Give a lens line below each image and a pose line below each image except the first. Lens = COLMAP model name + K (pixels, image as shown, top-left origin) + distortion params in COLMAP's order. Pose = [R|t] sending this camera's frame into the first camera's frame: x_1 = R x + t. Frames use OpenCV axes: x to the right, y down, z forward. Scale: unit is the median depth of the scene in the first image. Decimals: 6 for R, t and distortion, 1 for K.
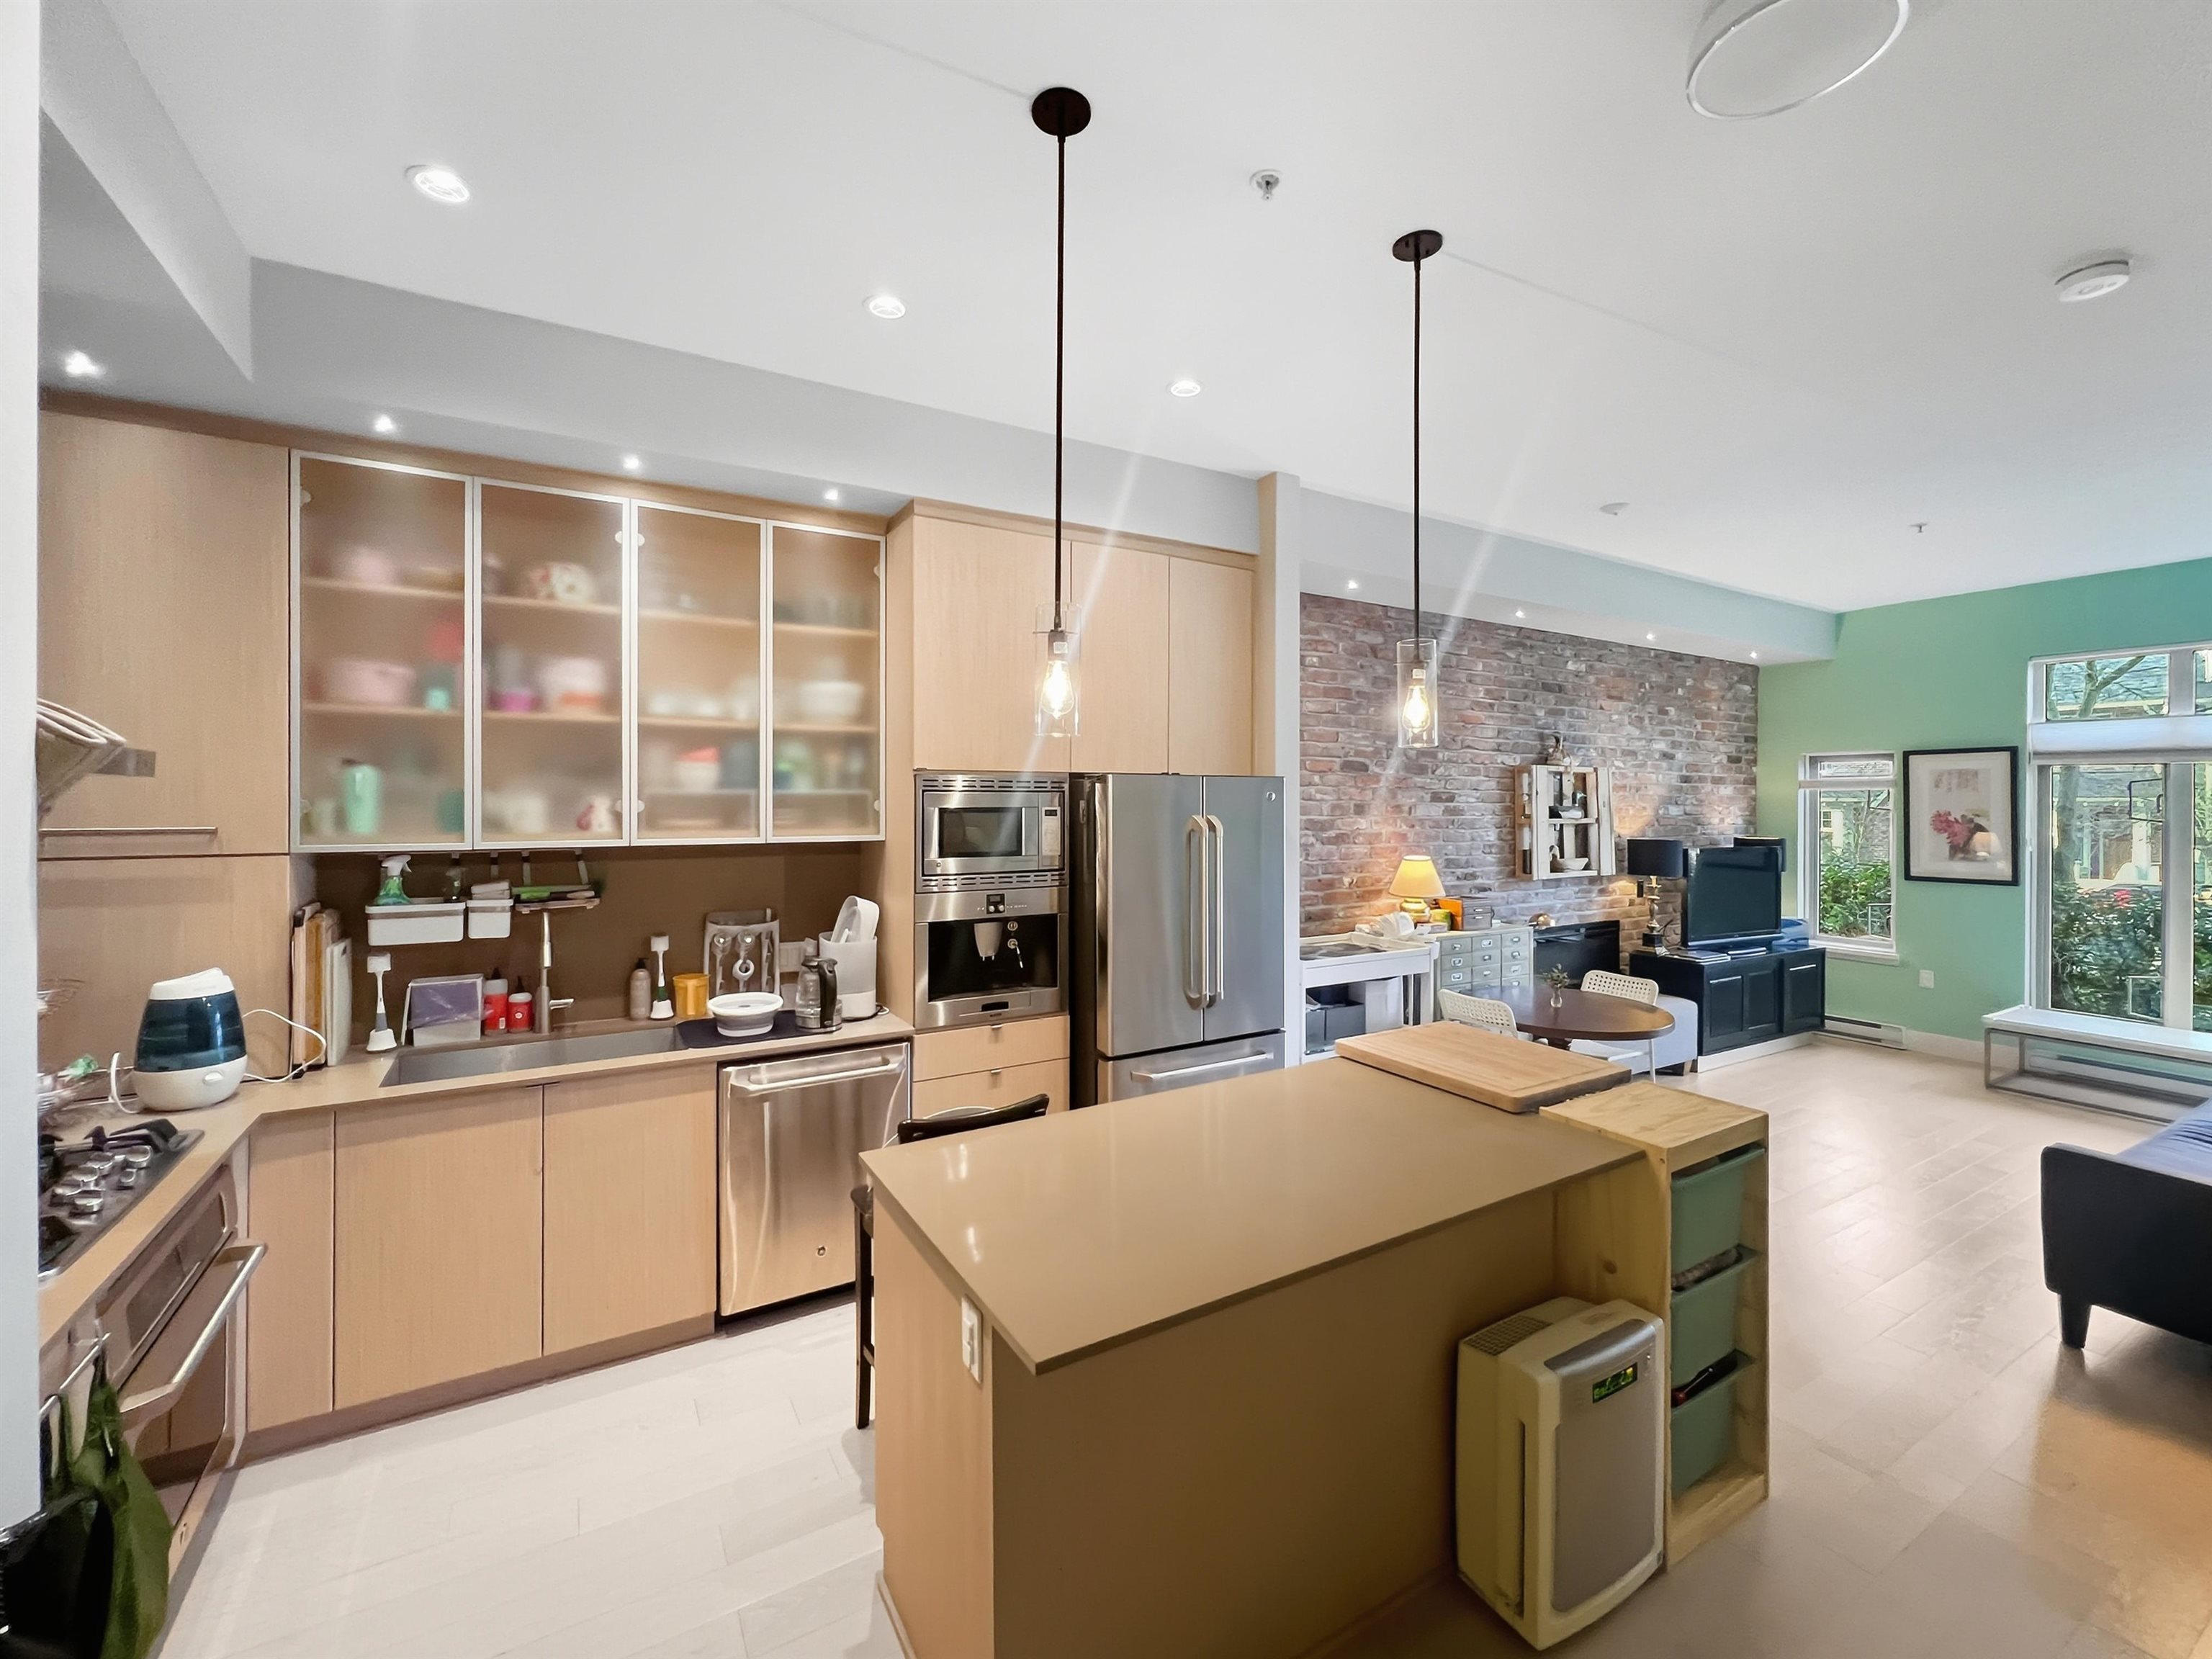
lens RADIAL K [[900.3, 0, 1103.8], [0, 900.3, 816.4], [0, 0, 1]] dist [-0.001314, -0.000008]
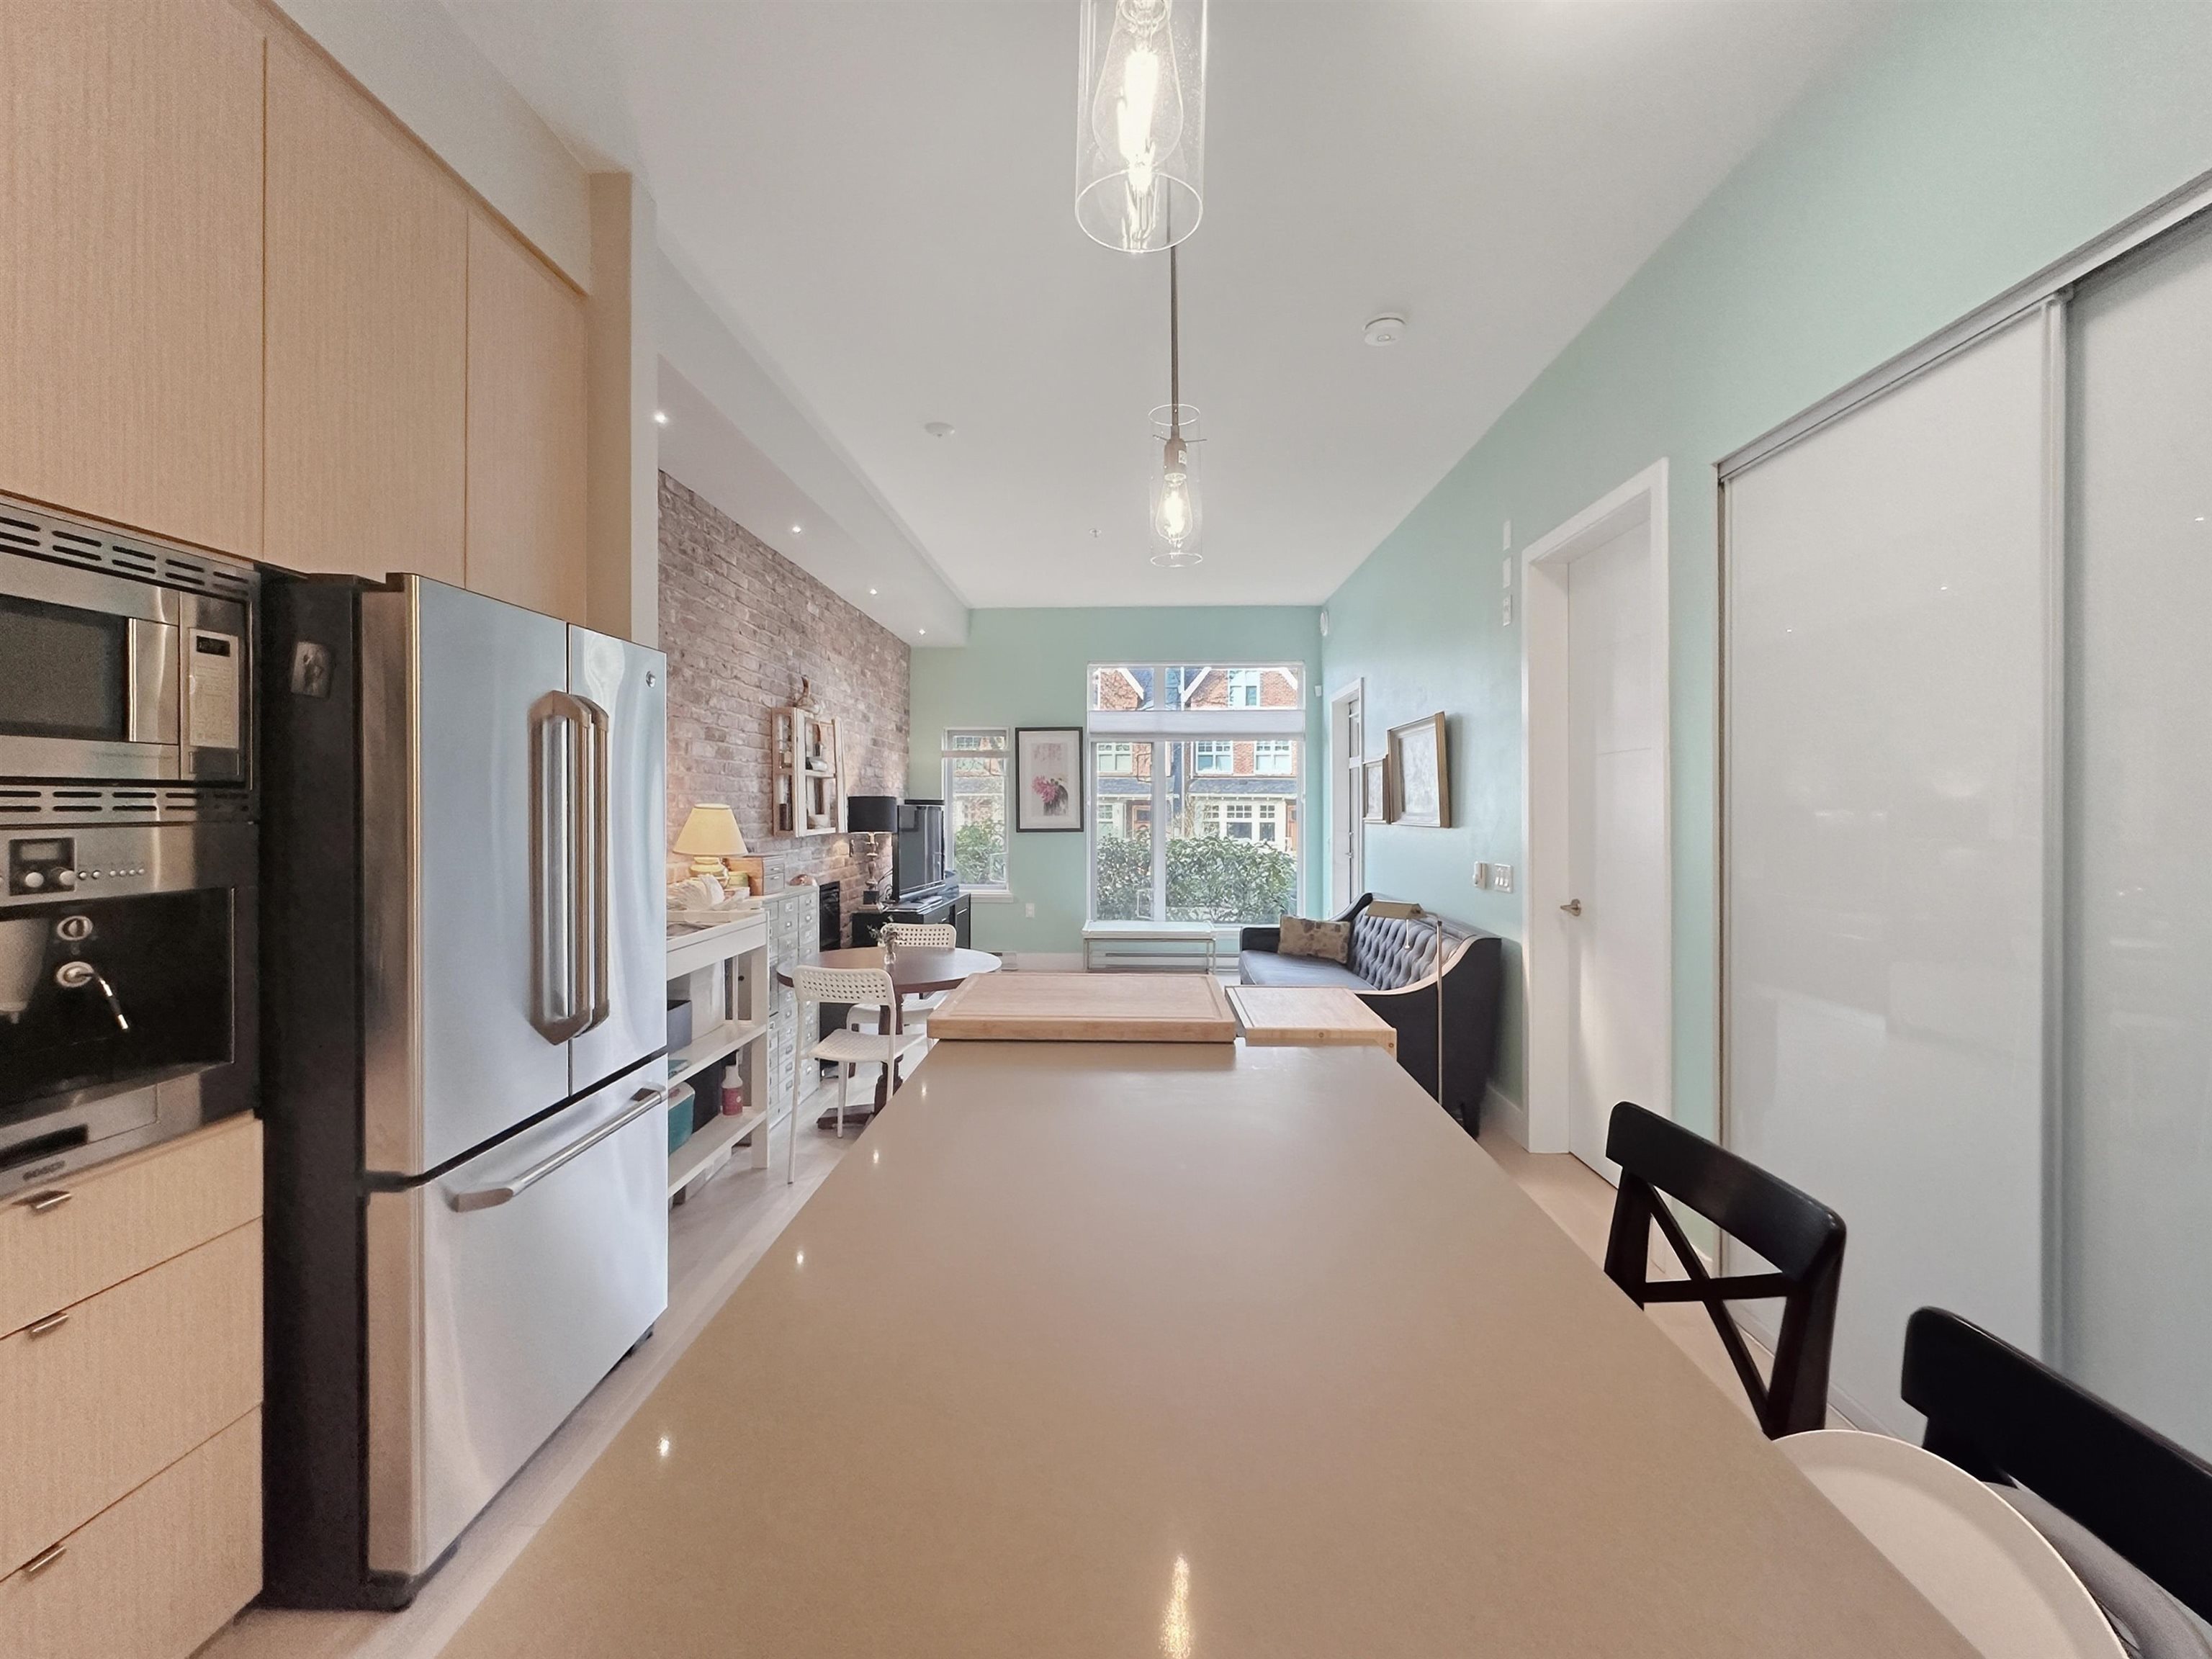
lens RADIAL K [[912.5, 0, 1106.2], [0, 912.5, 809.0], [0, 0, 1]] dist [-0.000595, -0.000268]
pose [[0.534249, -0.006097, 0.845305, -0.117929], [0.012209, 0.999925, -0.000504, 0.046286], [-0.845239, 0.010589, 0.534283, 0.255508]]
